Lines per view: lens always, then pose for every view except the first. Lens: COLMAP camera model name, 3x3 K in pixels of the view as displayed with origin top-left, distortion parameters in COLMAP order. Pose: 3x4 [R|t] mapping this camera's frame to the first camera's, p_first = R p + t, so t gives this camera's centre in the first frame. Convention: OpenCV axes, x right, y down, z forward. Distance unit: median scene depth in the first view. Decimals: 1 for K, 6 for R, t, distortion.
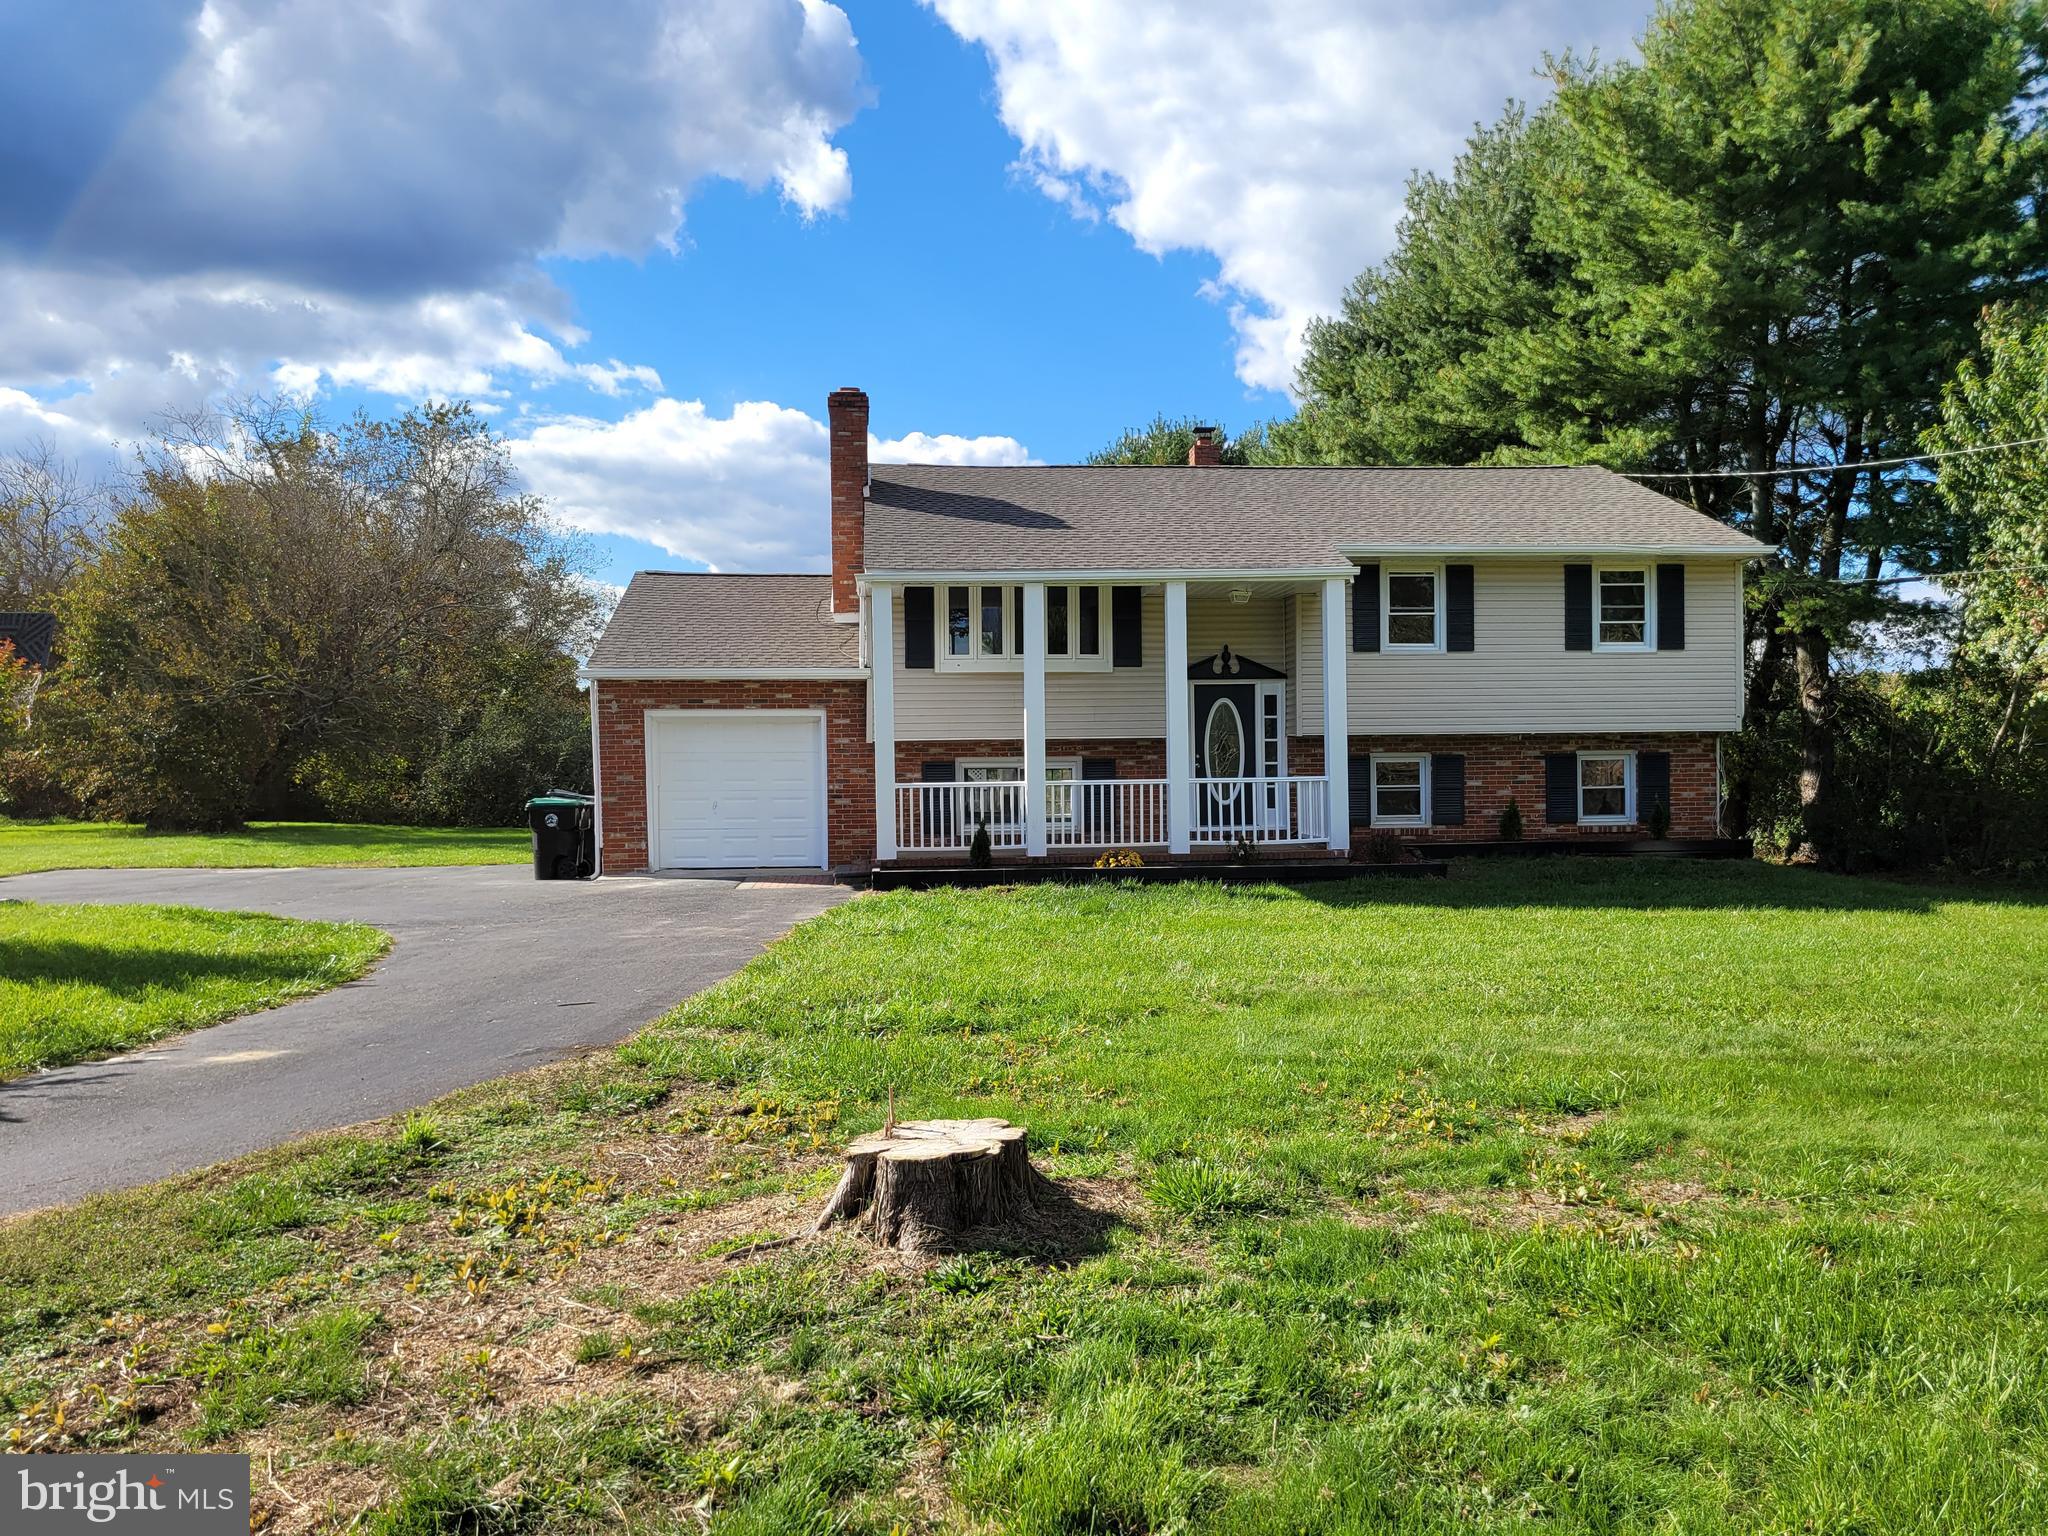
lens RADIAL K [[1536.5, 0, 1030.0], [0, 1536.5, 773.3], [0, 0, 1]] dist [0.051325, -0.043909]
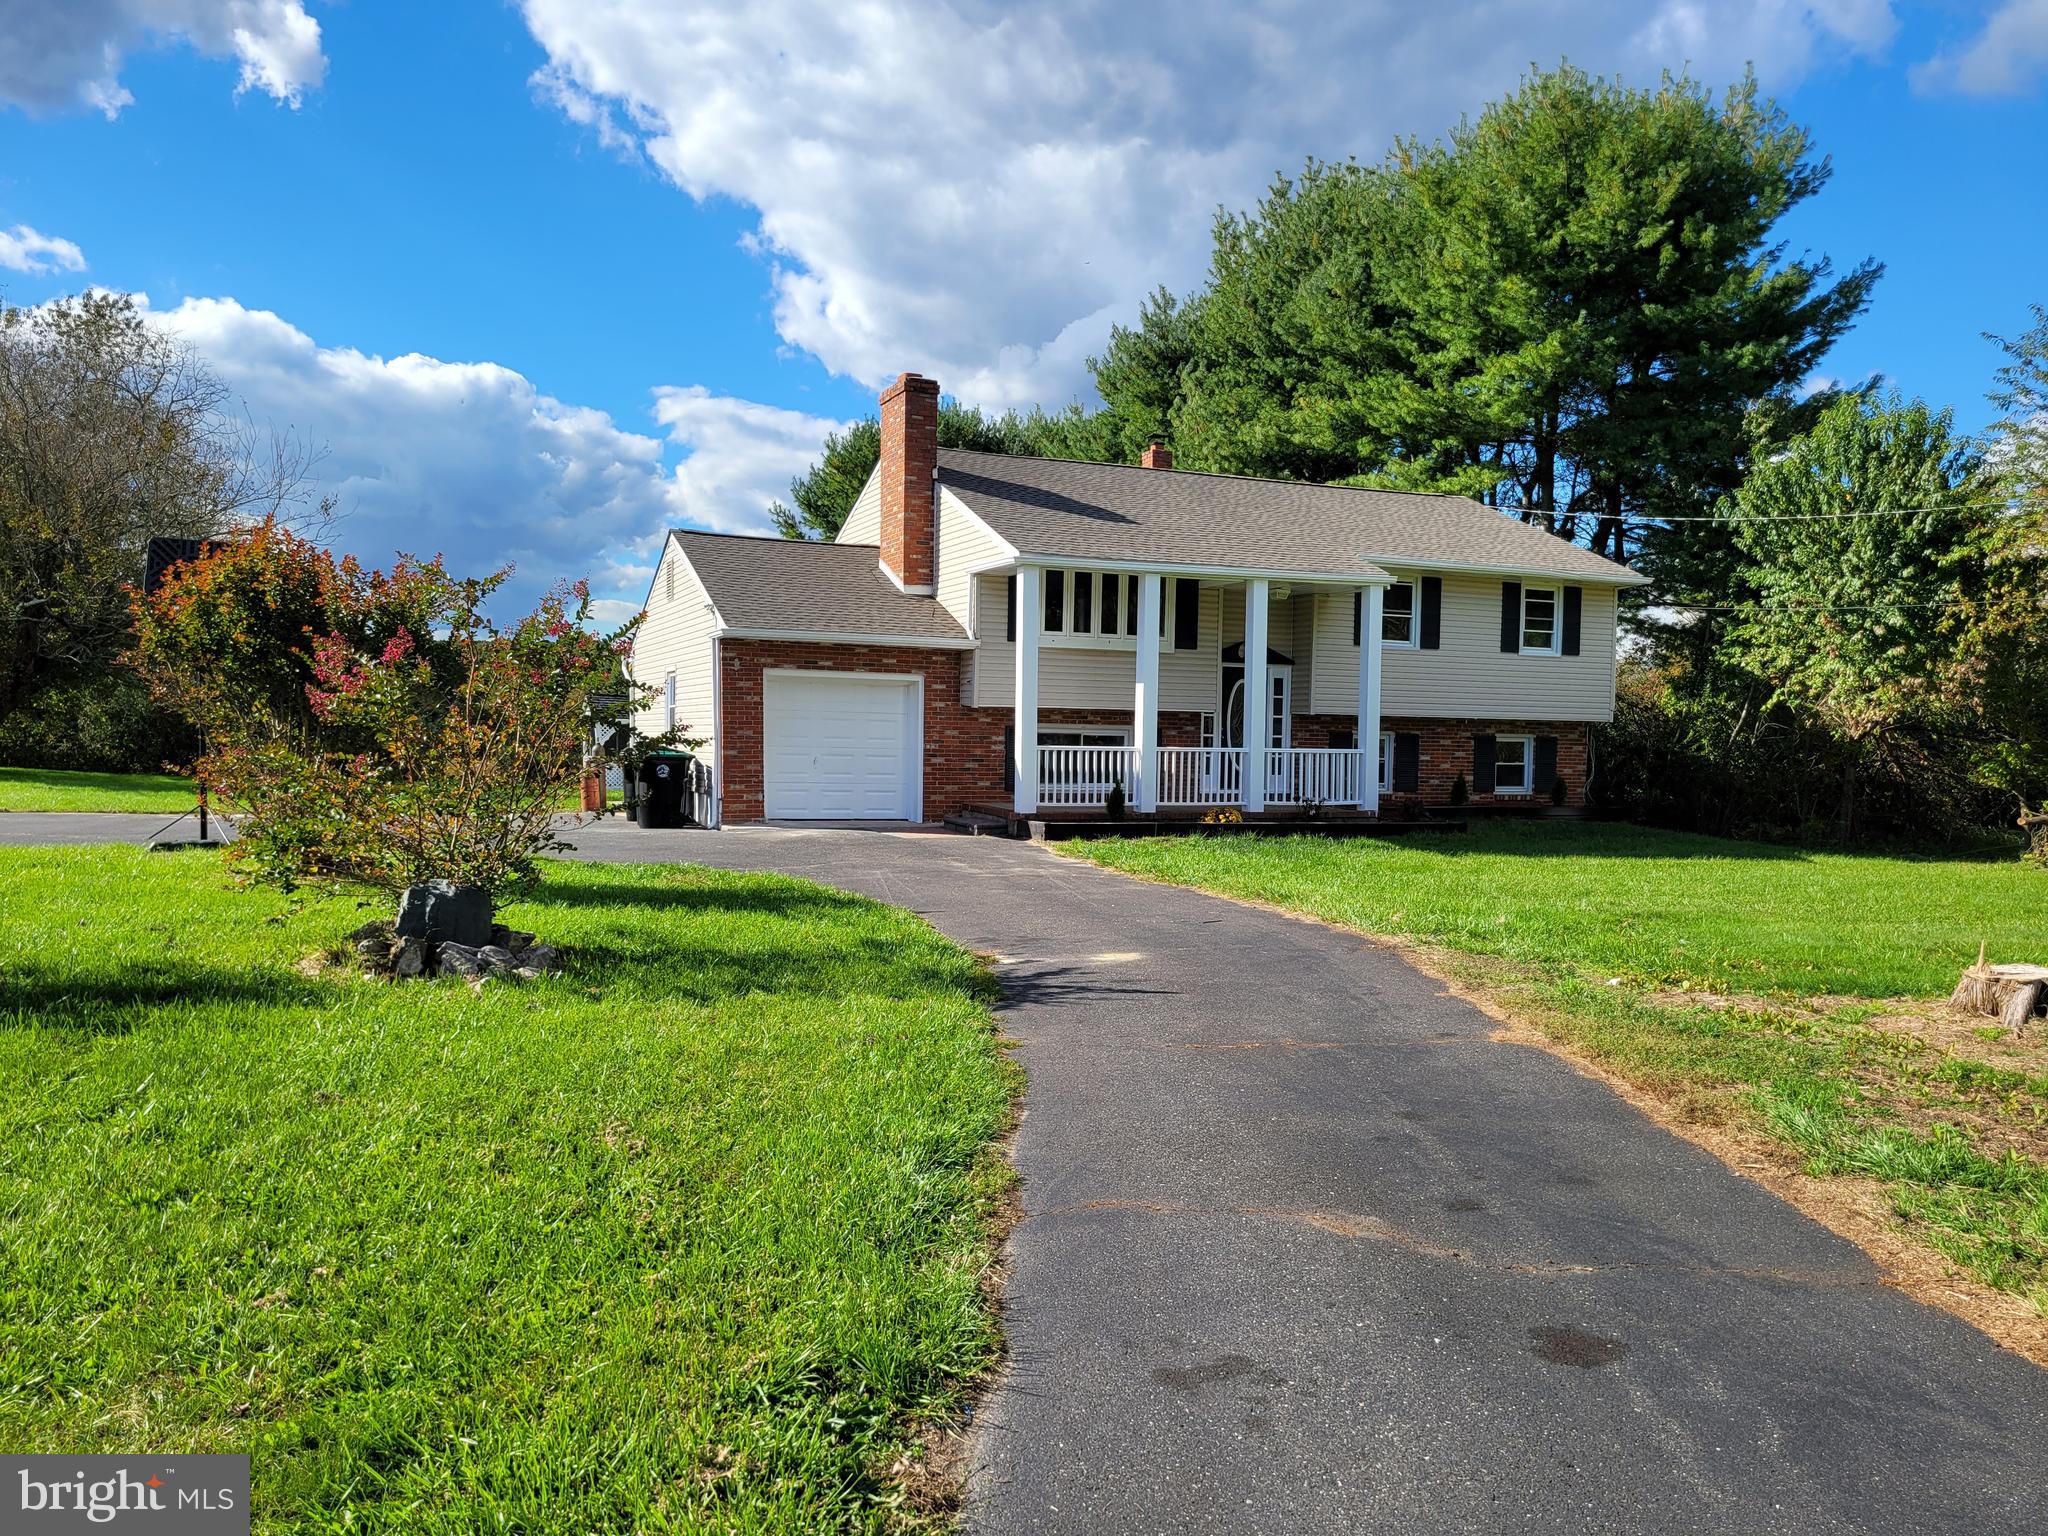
lens RADIAL K [[1536.5, 0, 1038.0], [0, 1536.5, 787.9], [0, 0, 1]] dist [0.051325, -0.043909]
pose [[0.949446, 0.019573, 0.313319, -0.372215], [-0.029811, 0.999166, 0.027916, 0.005216], [-0.312511, -0.035845, 0.949238, -0.056242]]
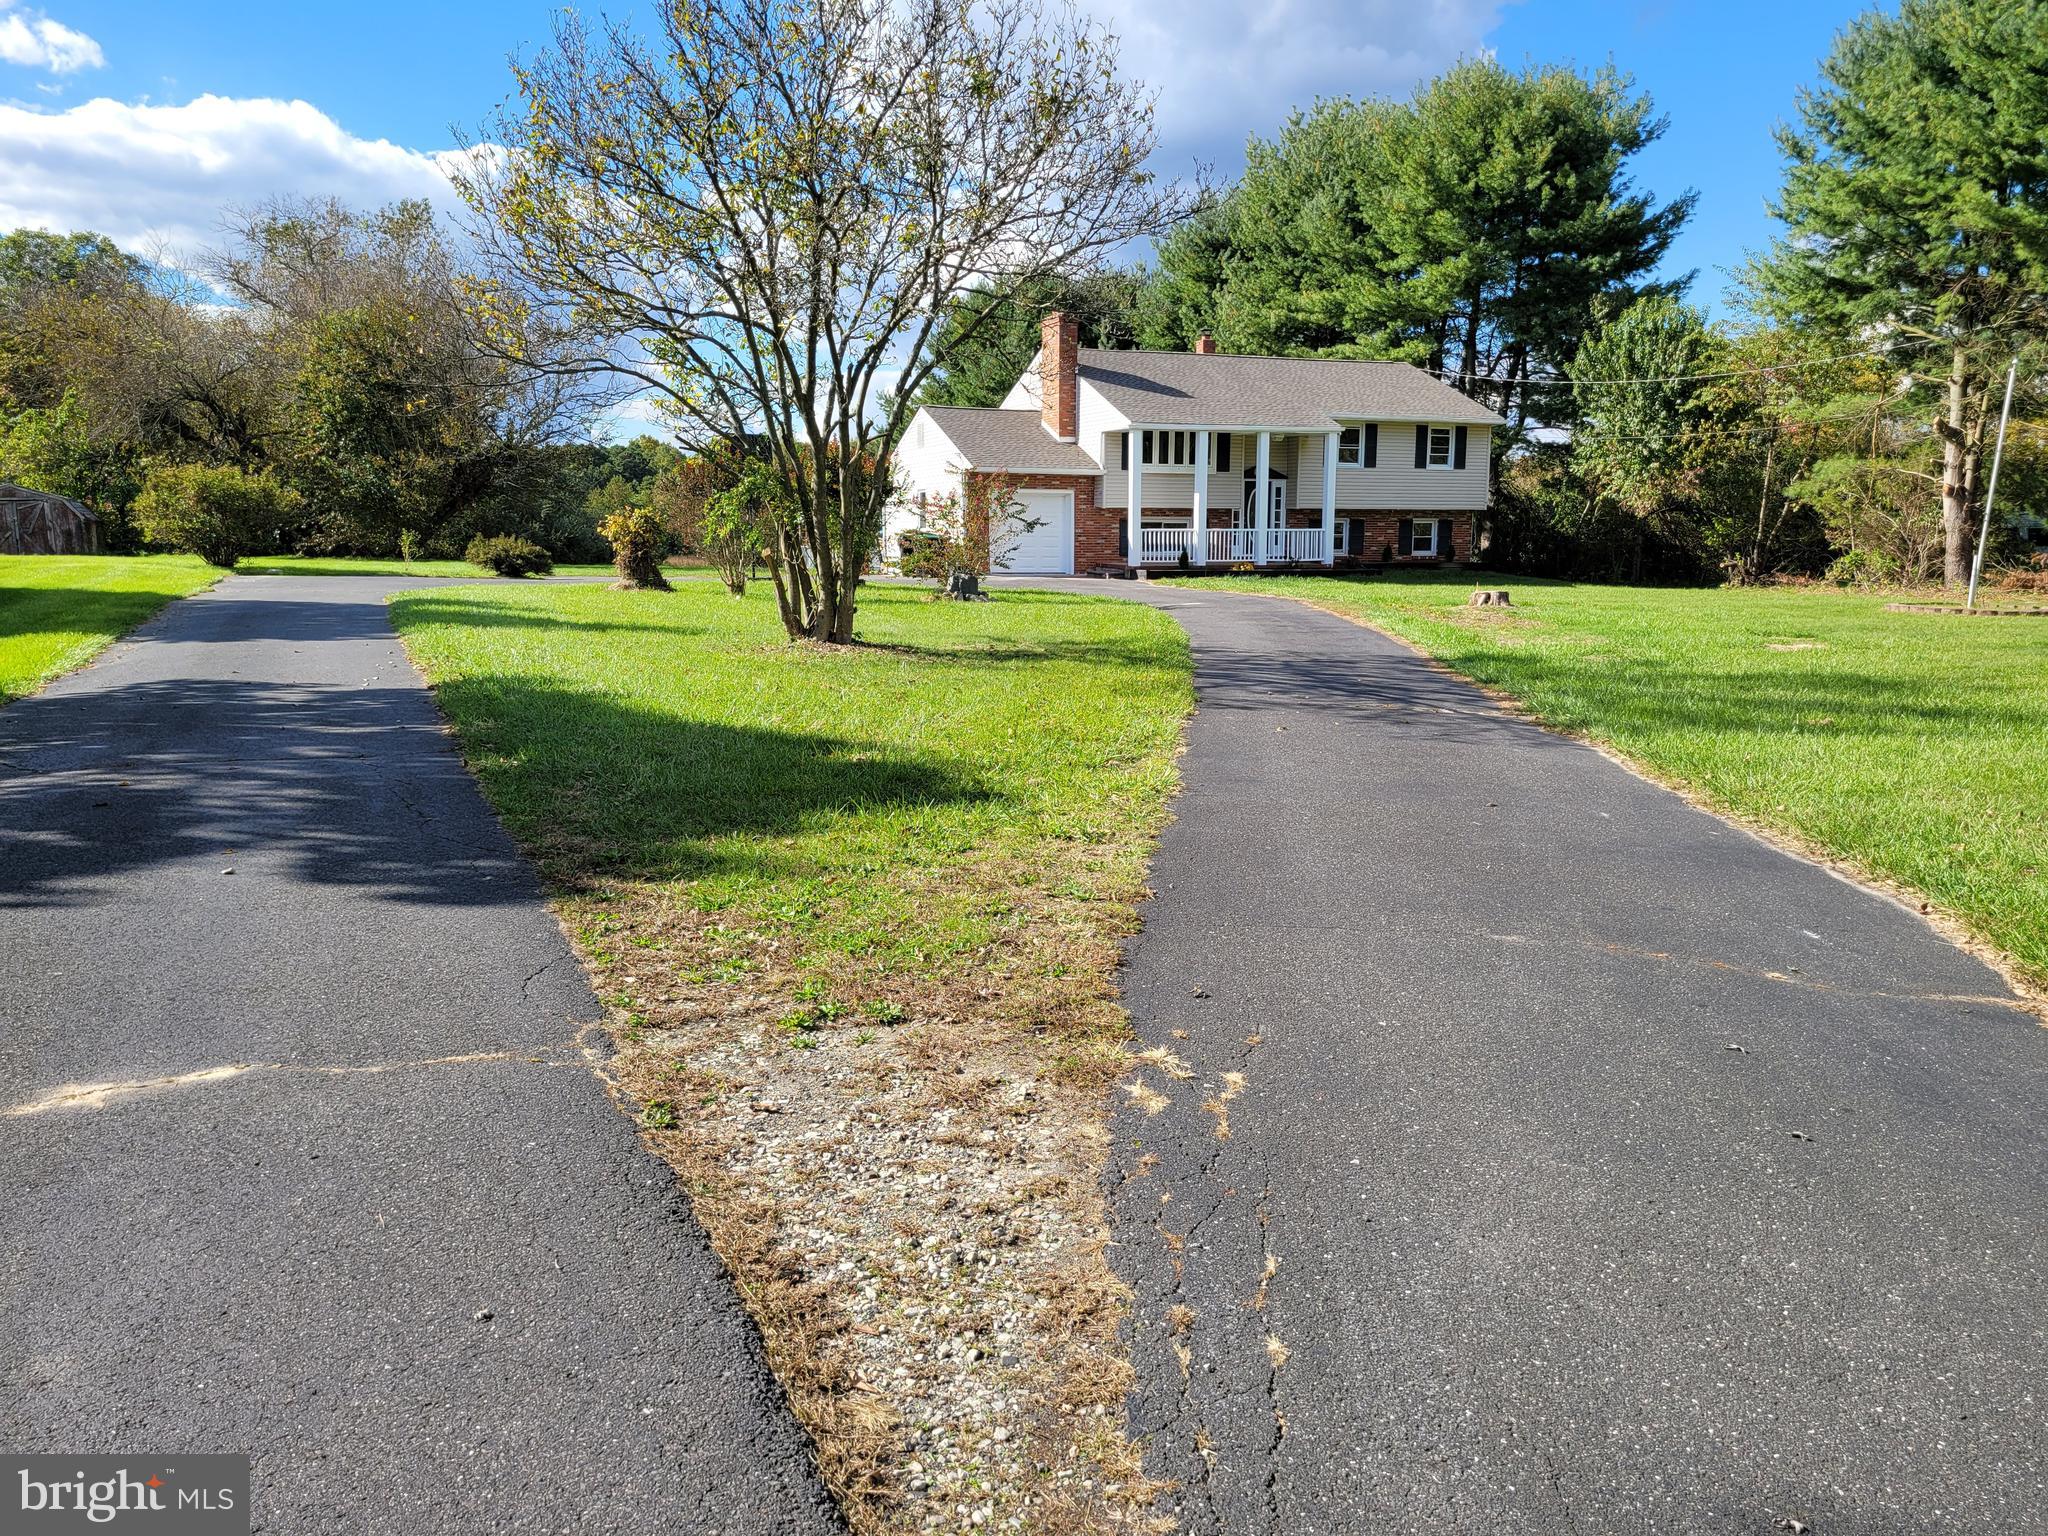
lens RADIAL K [[1536.5, 0, 1030.3], [0, 1536.5, 763.2], [0, 0, 1]] dist [0.051325, -0.043909]
pose [[0.959302, -0.026380, 0.281146, -0.692769], [-0.015042, 0.989440, 0.144163, 0.018909], [-0.281980, -0.142525, 0.948775, -0.809651]]
